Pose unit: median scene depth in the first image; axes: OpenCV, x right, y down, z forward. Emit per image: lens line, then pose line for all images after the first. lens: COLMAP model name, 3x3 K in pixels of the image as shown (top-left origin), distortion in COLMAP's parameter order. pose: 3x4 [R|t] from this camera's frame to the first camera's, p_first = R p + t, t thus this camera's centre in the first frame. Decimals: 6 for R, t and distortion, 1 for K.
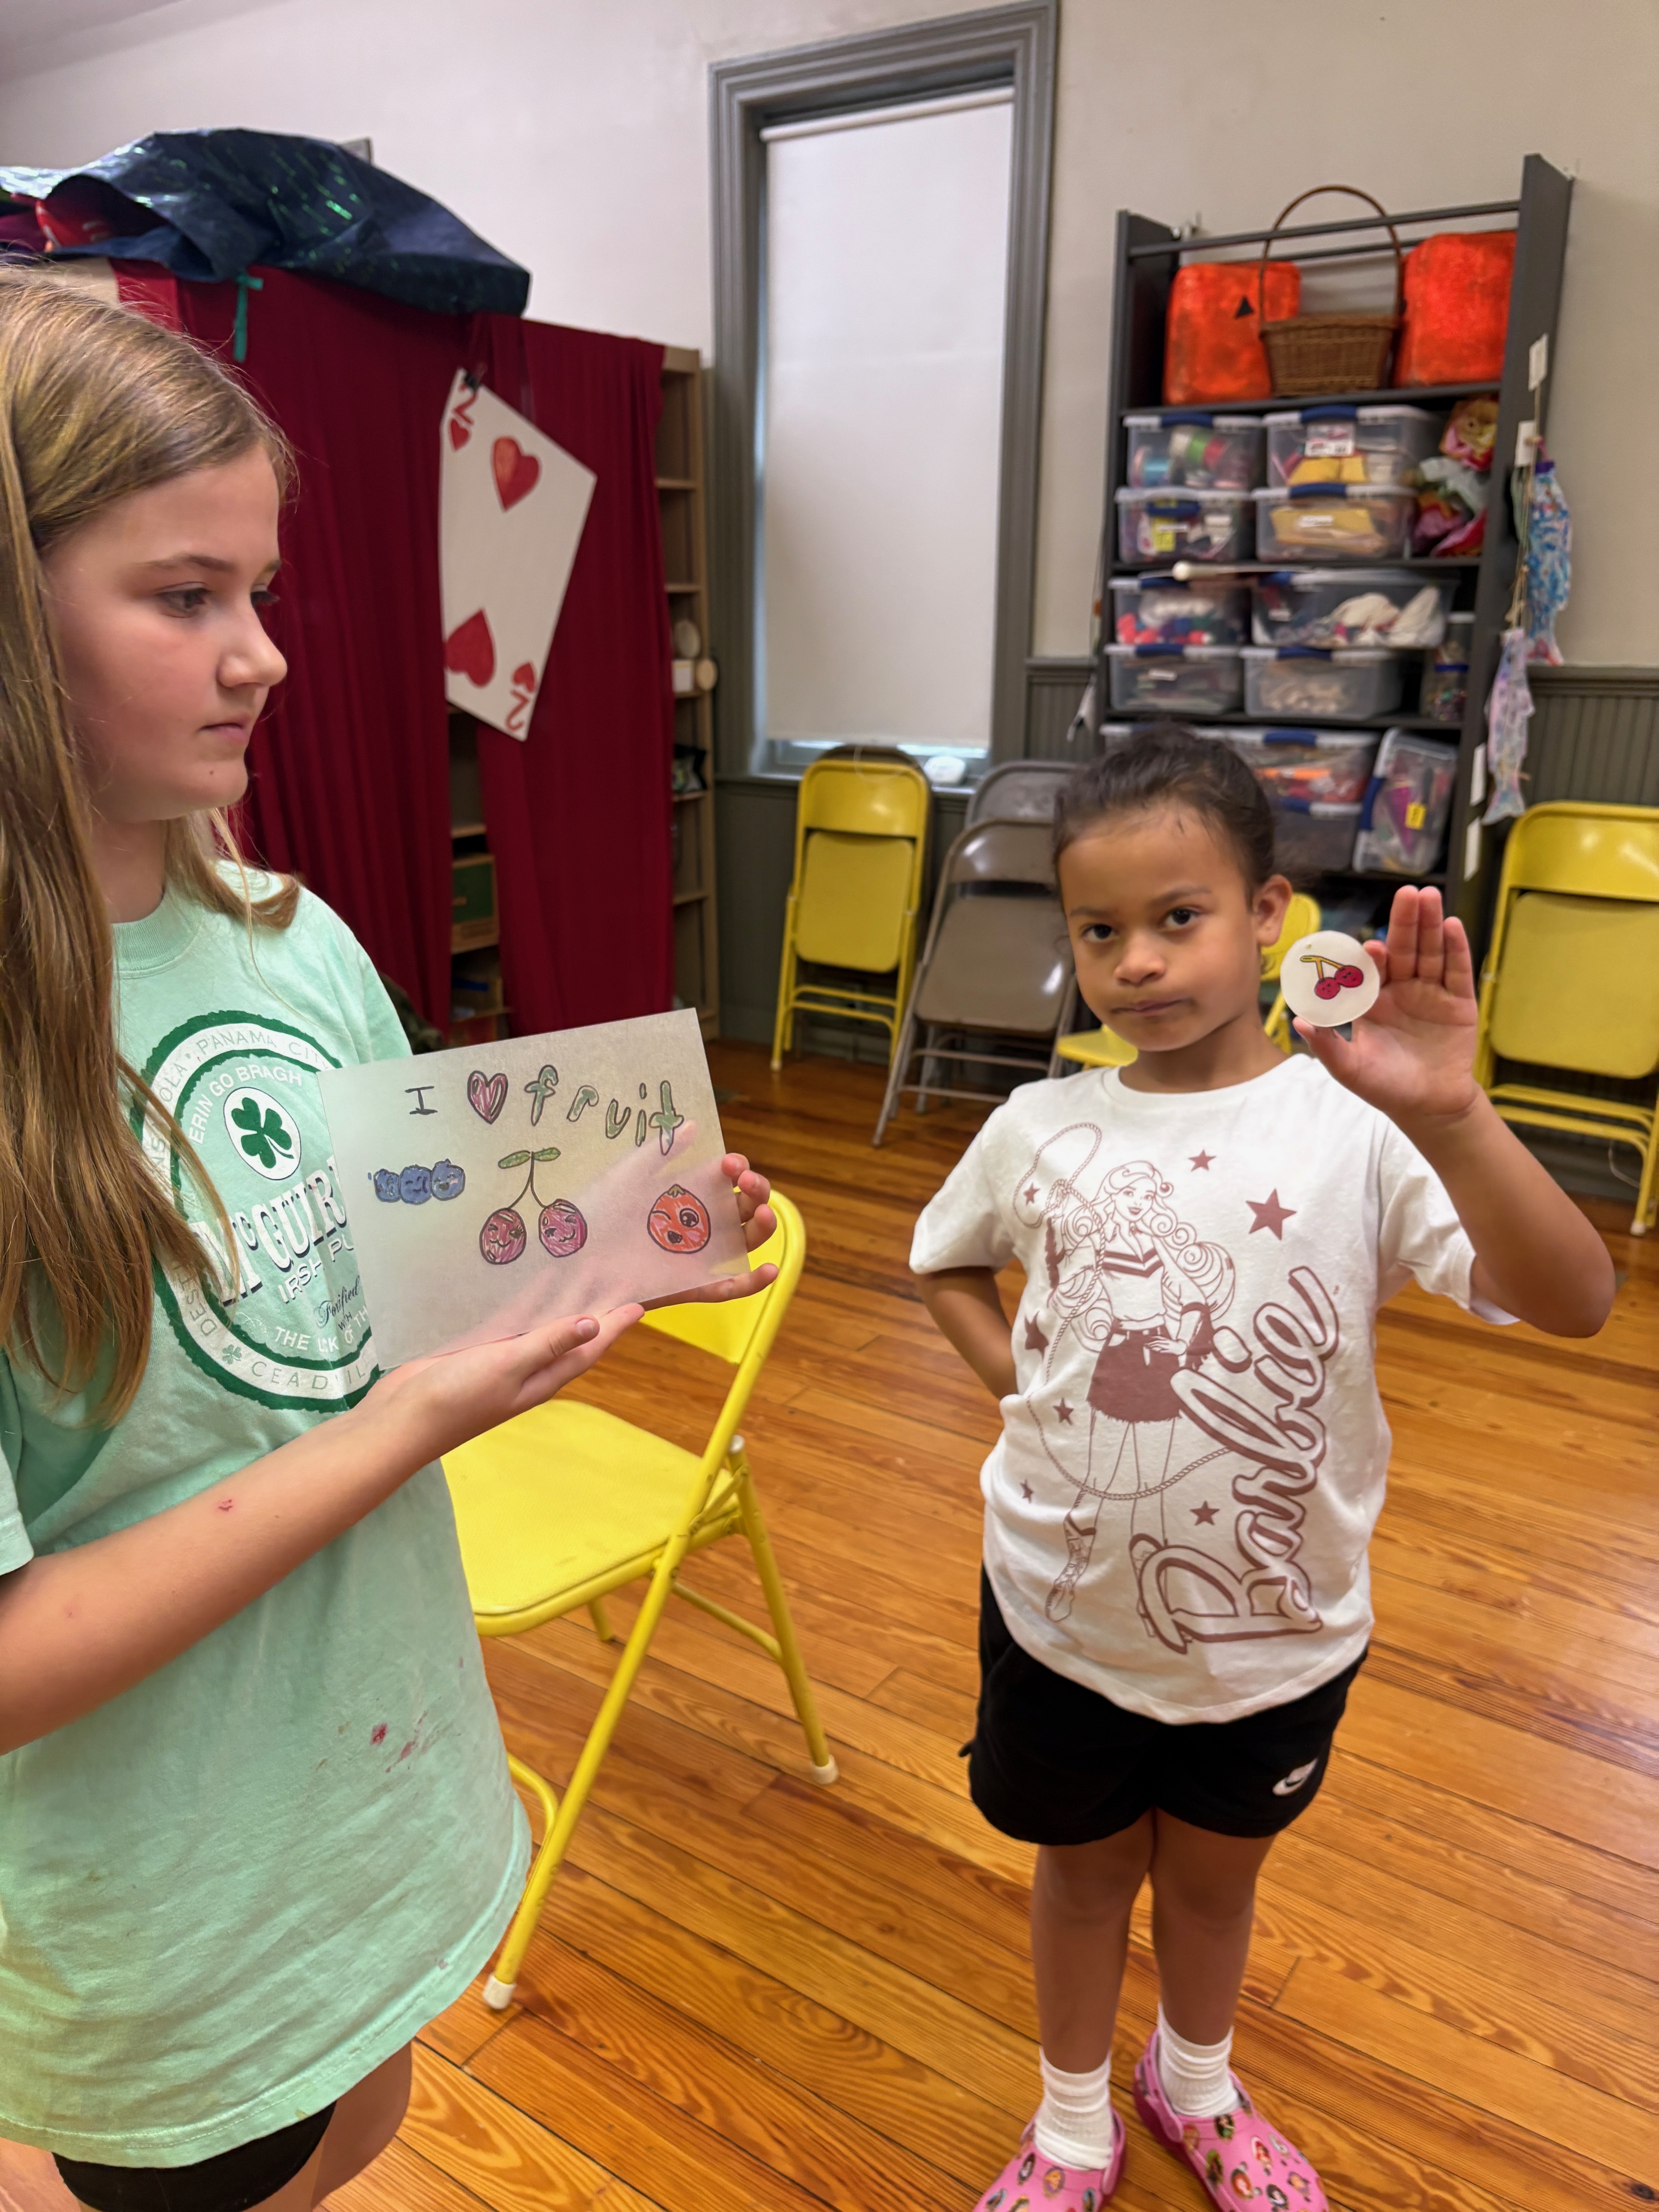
lens RADIAL K [[1665.6, 0, 820.4], [0, 1665.6, 1110.3], [0, 0, 1]] dist [0.016606, -0.001558]
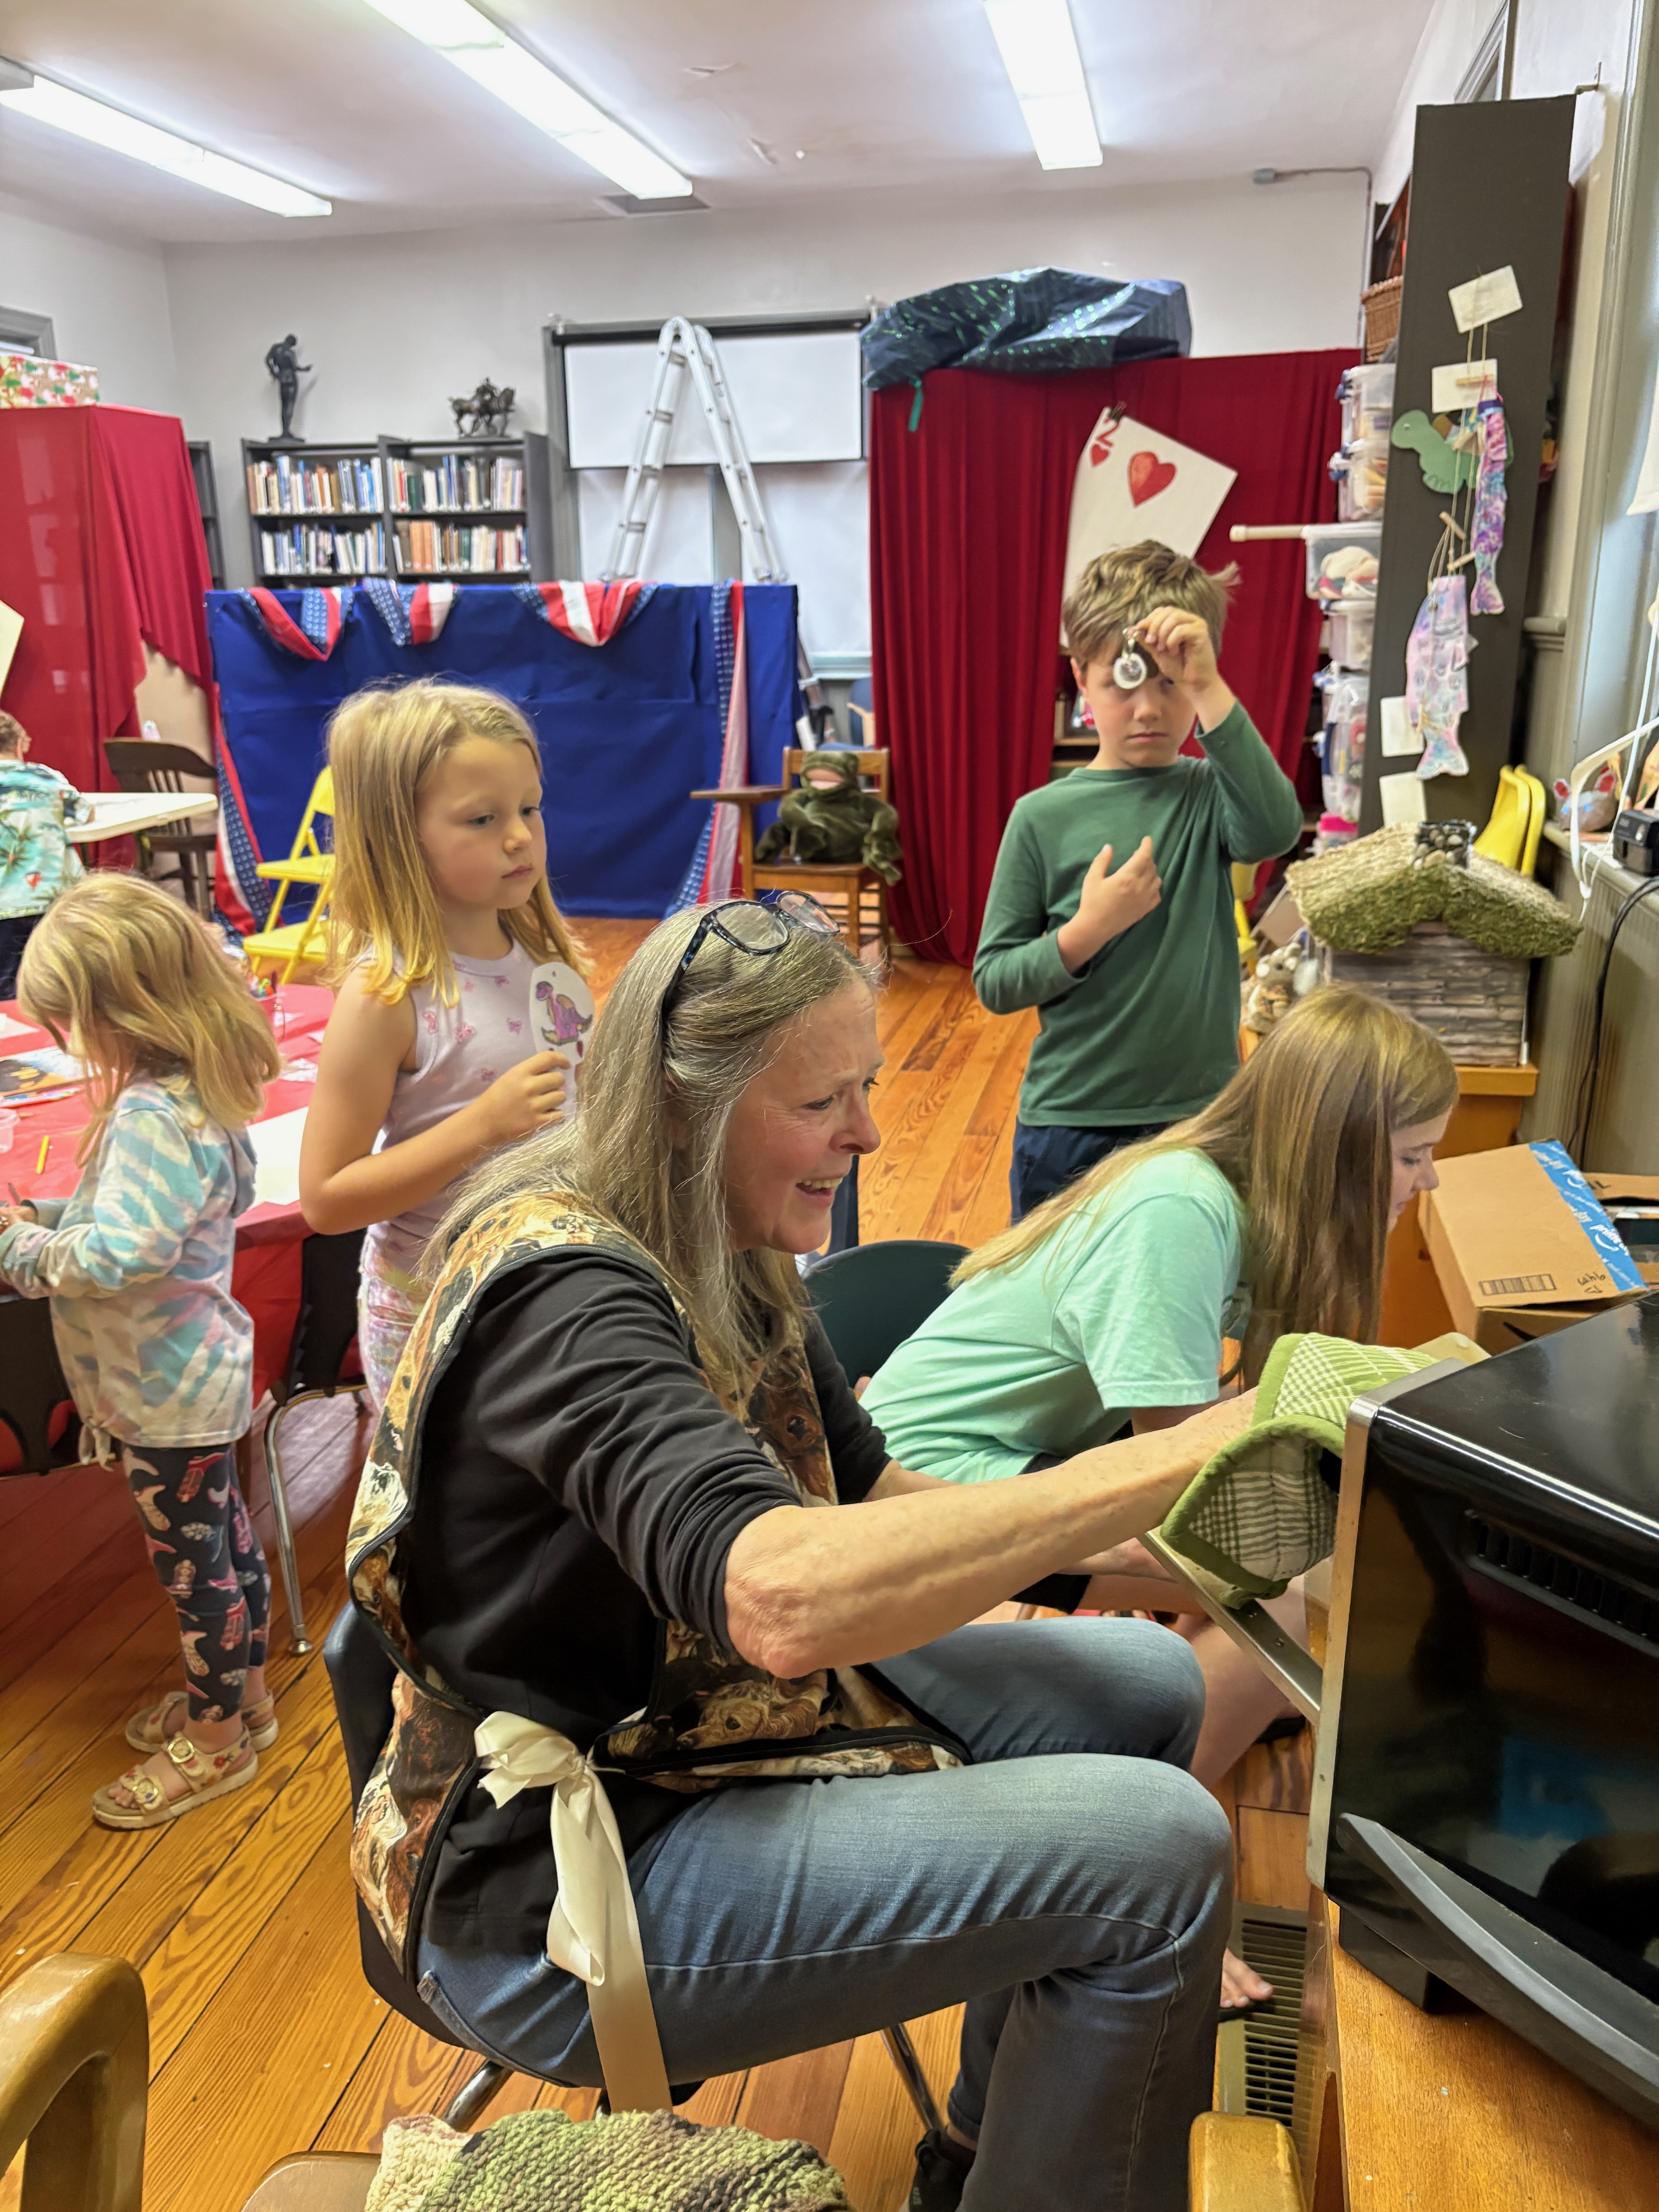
lens RADIAL K [[1665.6, 0, 835.1], [0, 1665.6, 1111.0], [0, 0, 1]] dist [0.016606, -0.001558]
pose [[0.399476, 0.259551, -0.879234, 1.154016], [-0.256133, 0.952489, 0.164803, -0.057896], [0.880235, 0.159366, 0.446977, 0.285545]]
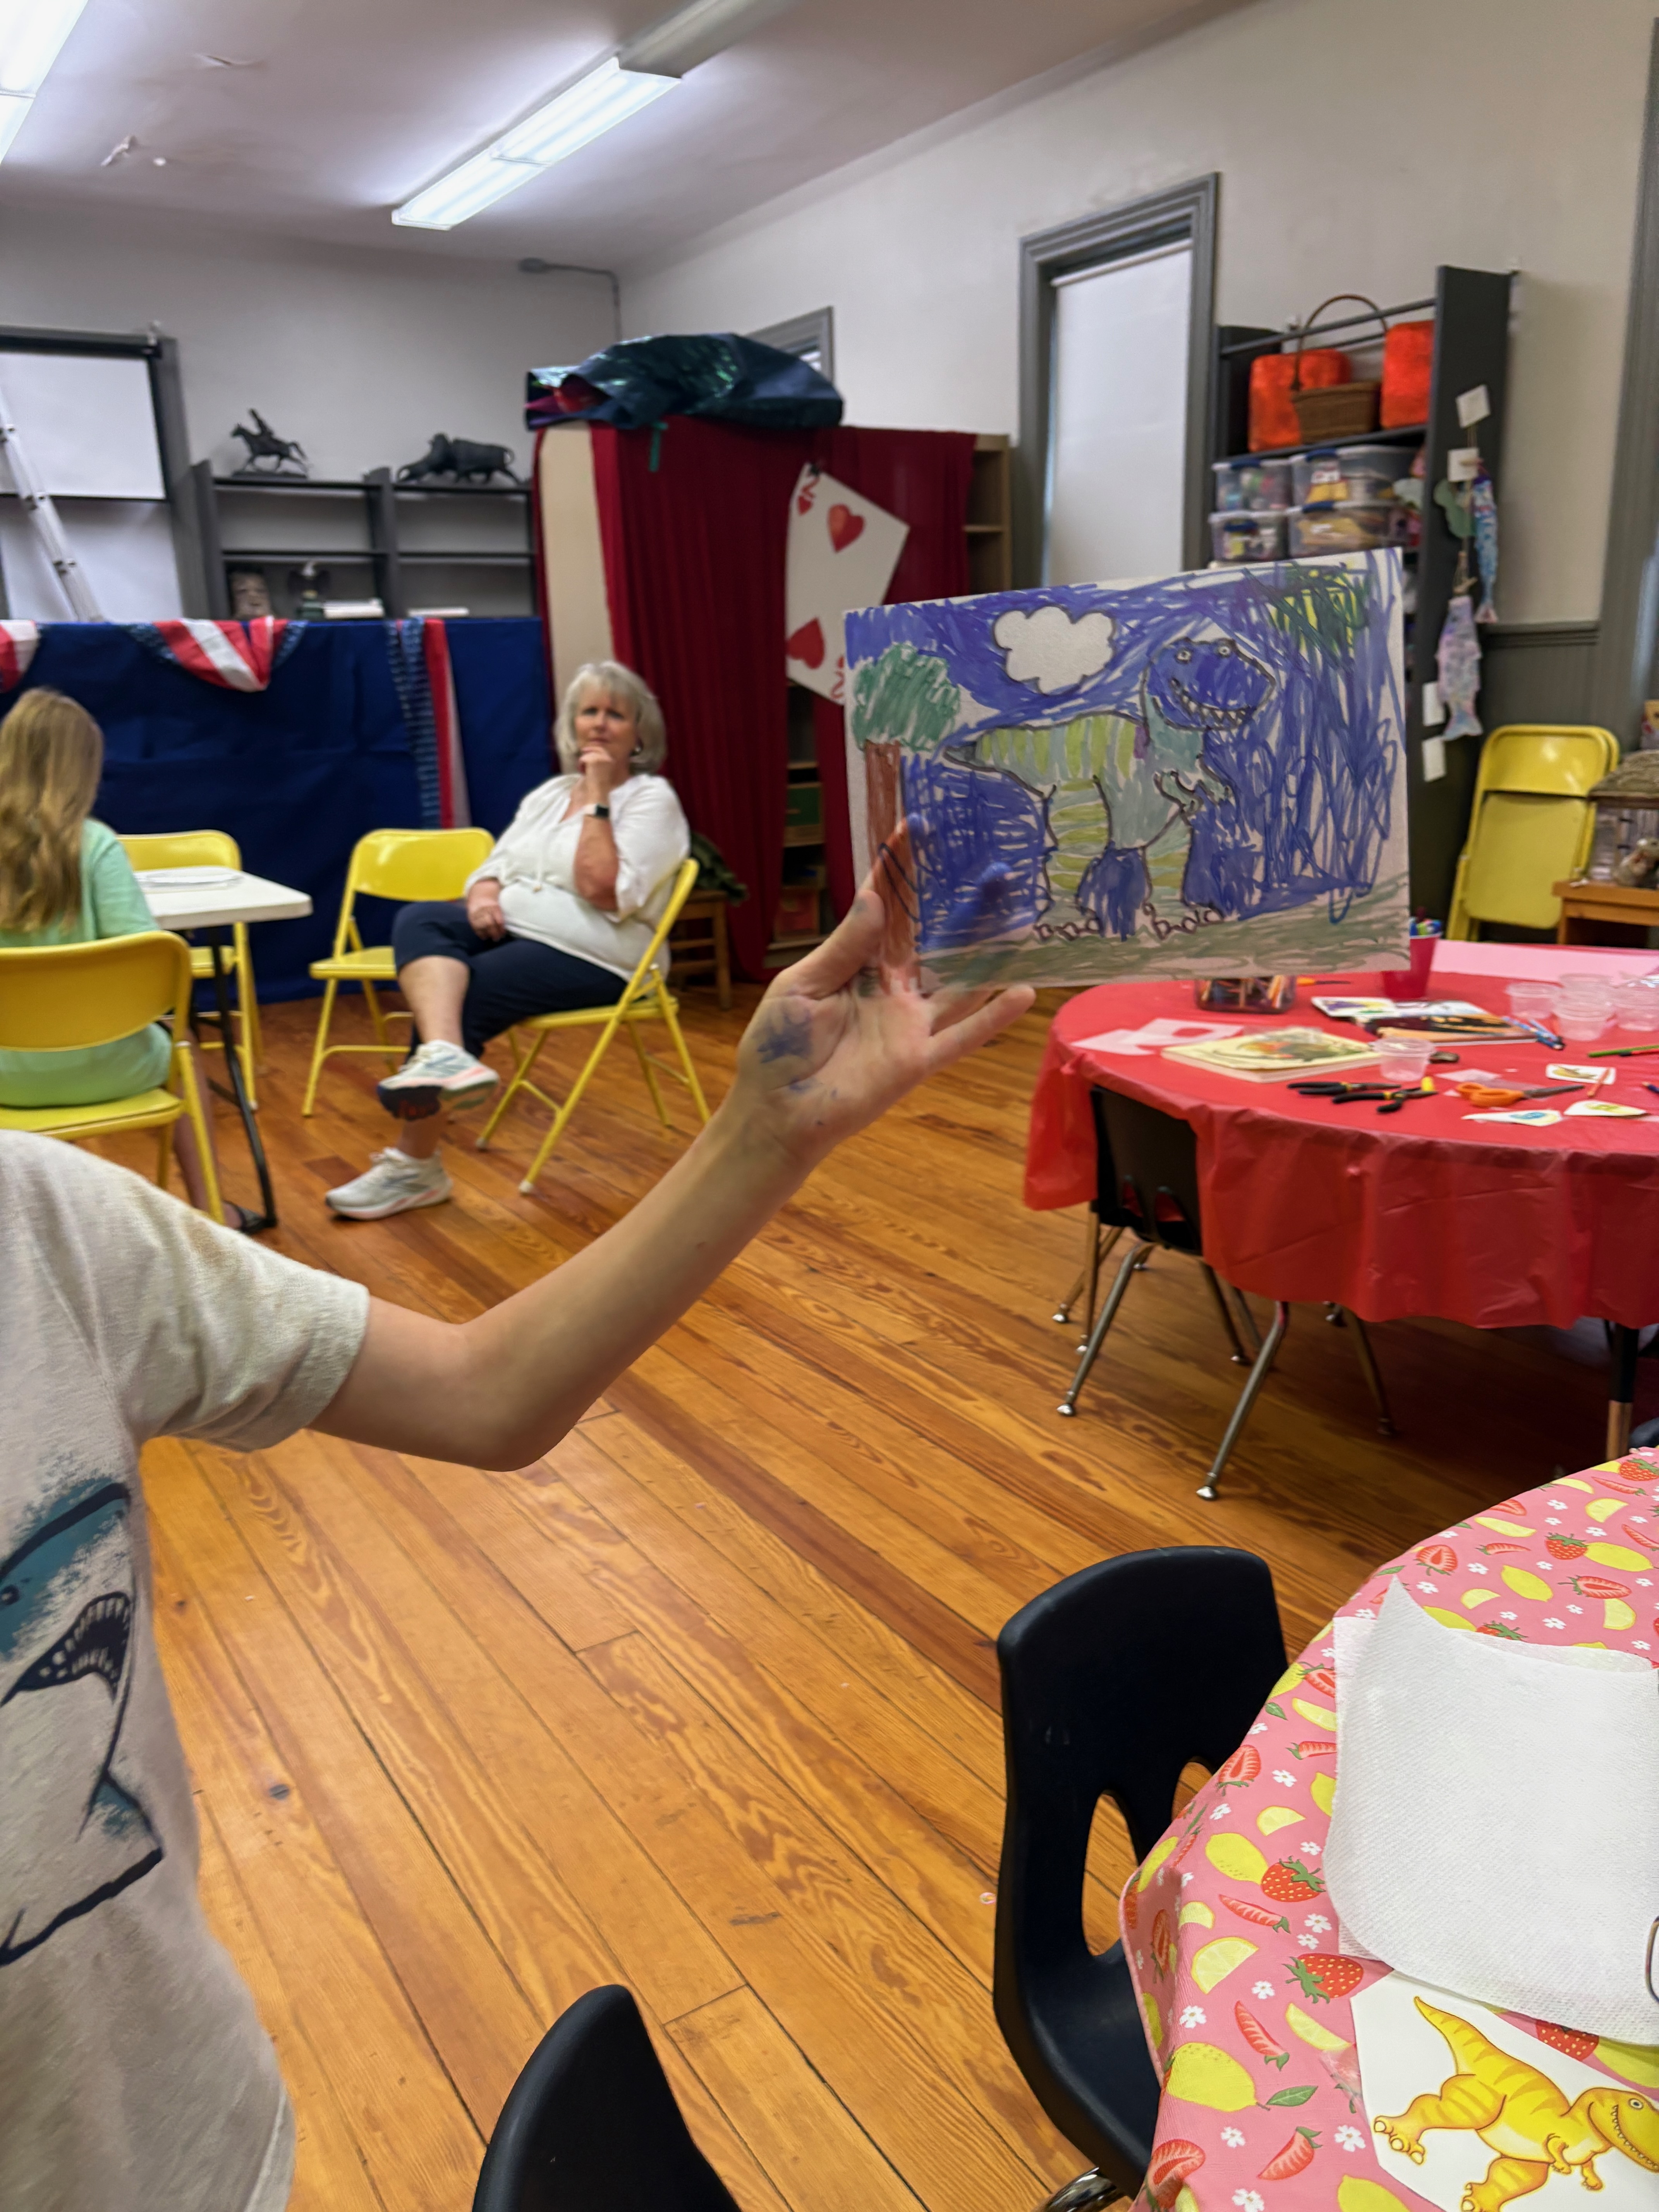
lens RADIAL K [[1665.6, 0, 836.5], [0, 1665.6, 1104.4], [0, 0, 1]] dist [0.016606, -0.001558]
pose [[0.927026, 0.070720, -0.368269, 0.452812], [-0.083775, 0.996293, -0.019561, 0.190623], [0.365520, 0.048986, 0.929514, -0.431549]]
